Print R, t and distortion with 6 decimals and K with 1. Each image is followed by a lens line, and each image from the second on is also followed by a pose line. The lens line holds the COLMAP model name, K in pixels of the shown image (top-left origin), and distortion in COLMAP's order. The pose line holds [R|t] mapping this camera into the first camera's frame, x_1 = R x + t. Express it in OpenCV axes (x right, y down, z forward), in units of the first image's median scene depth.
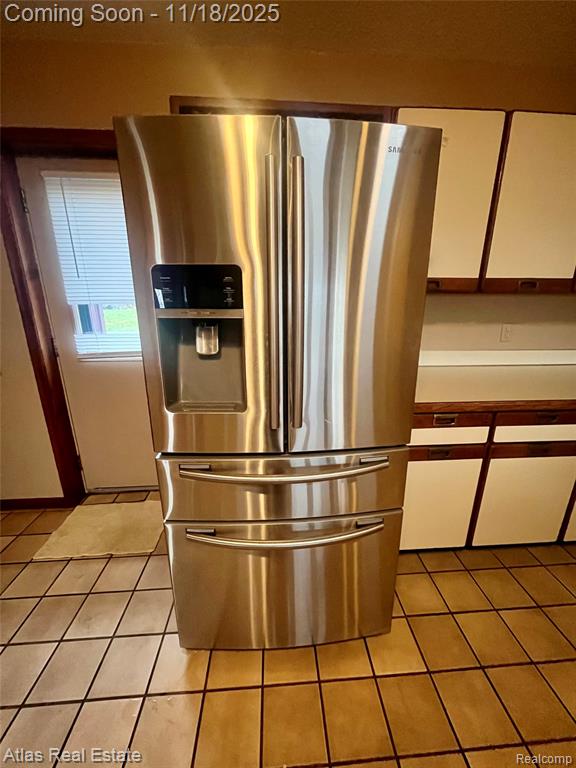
lens RADIAL K [[308.3, 0, 291.1], [0, 308.3, 380.8], [0, 0, 1]] dist [-0.002101, -0.000413]
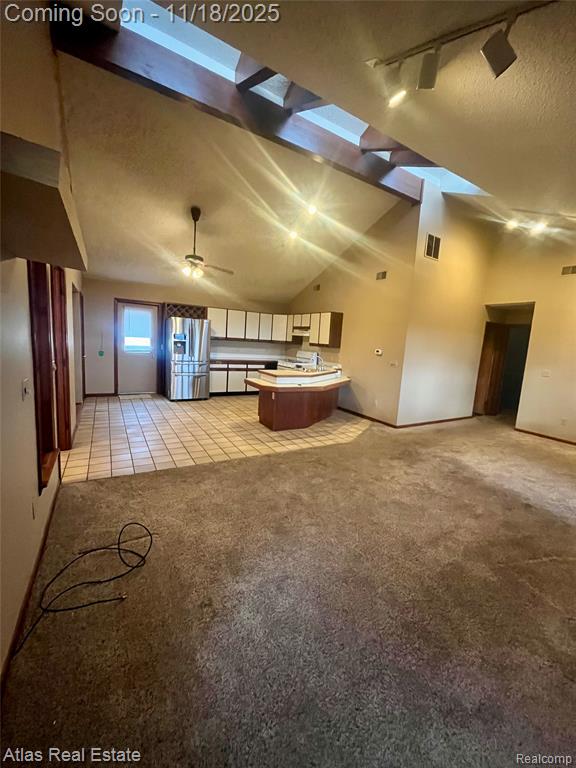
lens RADIAL K [[308.3, 0, 291.1], [0, 308.3, 380.8], [0, 0, 1]] dist [-0.002101, -0.000413]
pose [[0.890885, -0.006261, 0.454186, -0.805516], [0.068437, 0.990341, -0.120588, 1.149638], [-0.449044, 0.138514, 0.882708, -4.171097]]
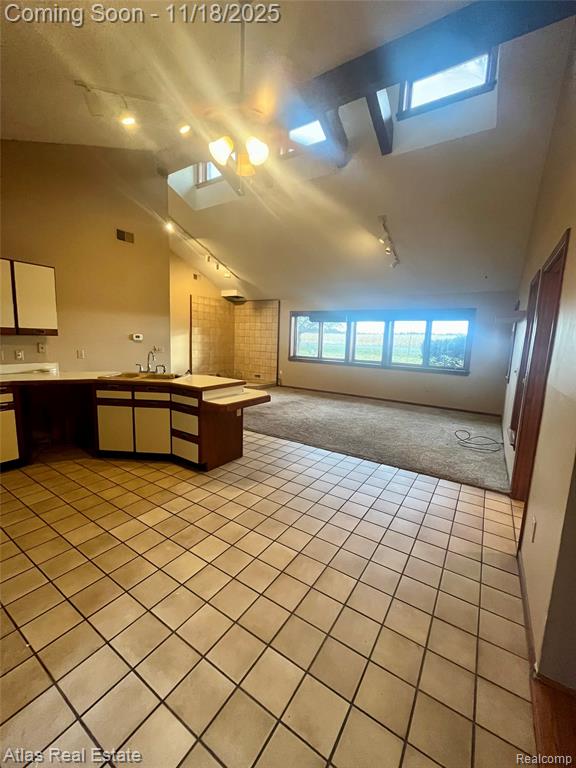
lens RADIAL K [[308.3, 0, 291.1], [0, 308.3, 380.8], [0, 0, 1]] dist [-0.002101, -0.000413]
pose [[-0.800812, -0.115766, 0.587620, -1.200243], [0.129315, 0.924576, 0.358380, -0.216654], [-0.584788, 0.362983, -0.725442, 0.578890]]
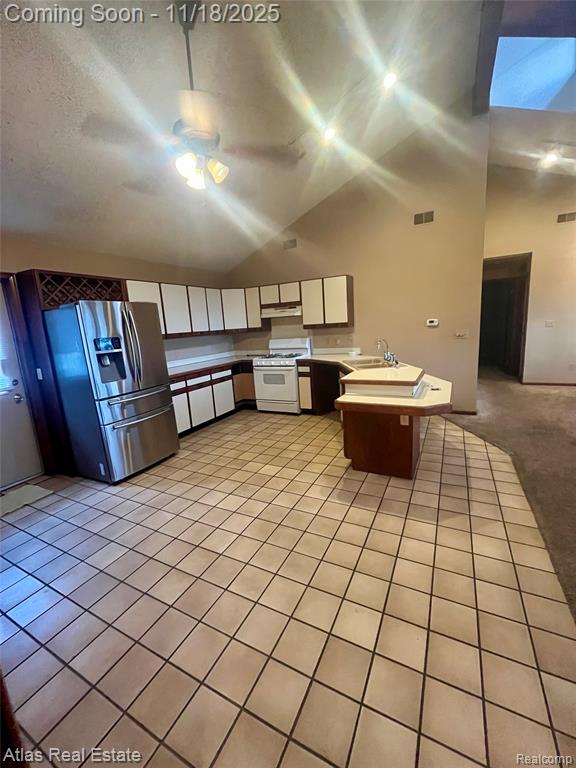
lens RADIAL K [[308.3, 0, 291.1], [0, 308.3, 380.8], [0, 0, 1]] dist [-0.002101, -0.000413]
pose [[0.517038, -0.191134, 0.834350, -1.339368], [0.302780, 0.952570, 0.030587, 0.369669], [-0.800622, 0.236809, 0.550386, -1.491639]]
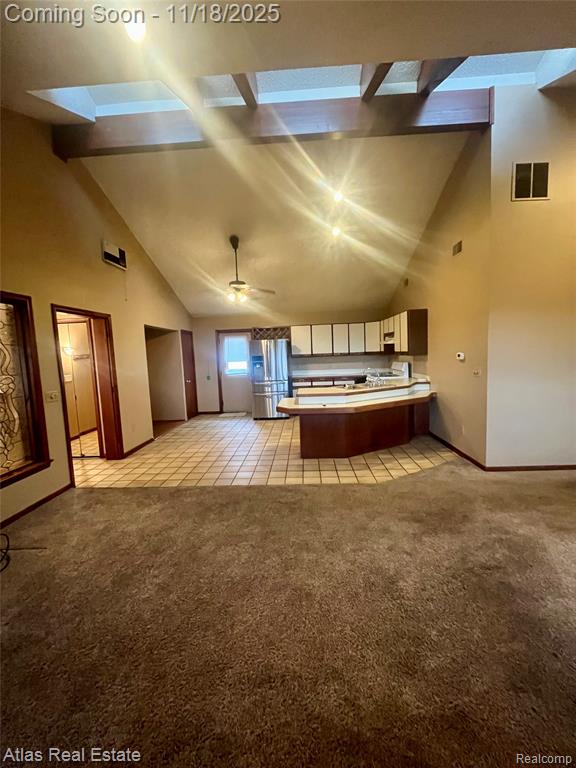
lens RADIAL K [[308.3, 0, 291.1], [0, 308.3, 380.8], [0, 0, 1]] dist [-0.002101, -0.000413]
pose [[0.992961, -0.031097, -0.114286, 0.898346], [0.008690, 0.981444, -0.191553, 1.108657], [0.118122, 0.189211, 0.974806, -4.049013]]
